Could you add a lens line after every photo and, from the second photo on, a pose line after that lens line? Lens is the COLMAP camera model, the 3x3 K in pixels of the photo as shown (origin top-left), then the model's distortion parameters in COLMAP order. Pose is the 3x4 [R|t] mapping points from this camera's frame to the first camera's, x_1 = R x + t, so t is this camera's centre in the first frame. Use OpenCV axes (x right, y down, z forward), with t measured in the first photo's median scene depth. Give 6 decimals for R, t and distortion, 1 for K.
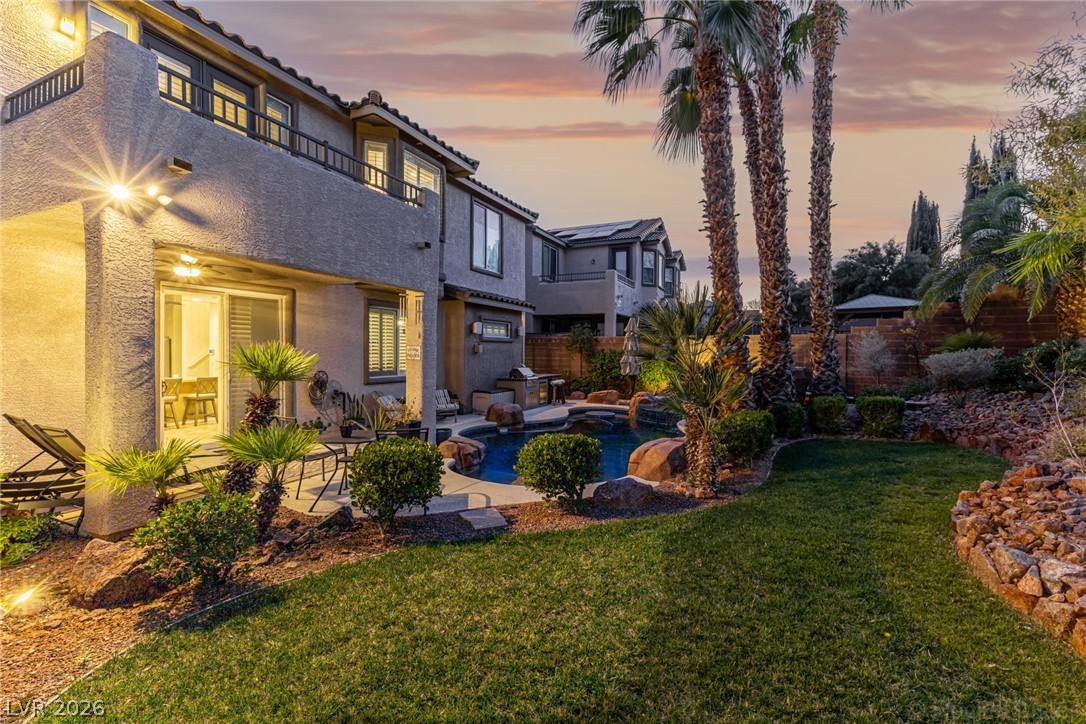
lens RADIAL K [[473.3, 0, 546.9], [0, 473.3, 356.8], [0, 0, 1]] dist [0.009602, -0.000246]
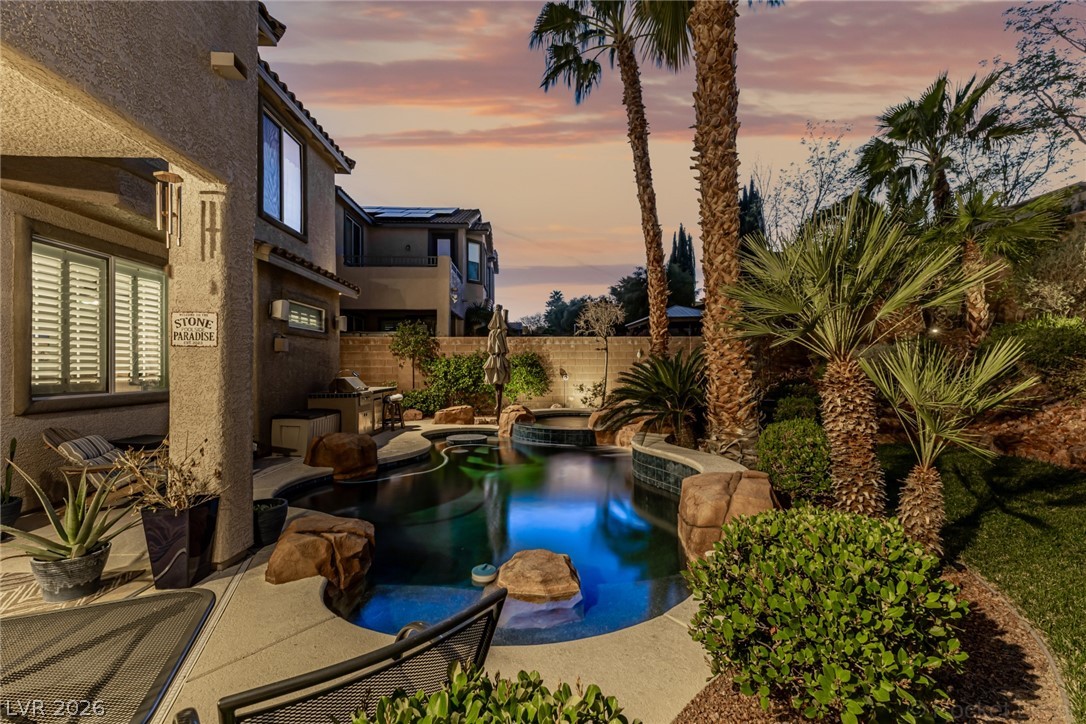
lens RADIAL K [[473.3, 0, 539.5], [0, 473.3, 366.3], [0, 0, 1]] dist [0.009602, -0.000246]
pose [[0.887424, -0.007780, 0.460889, -0.120062], [0.014176, 0.999845, -0.010416, 0.018433], [-0.460736, 0.015777, 0.887397, 0.289501]]
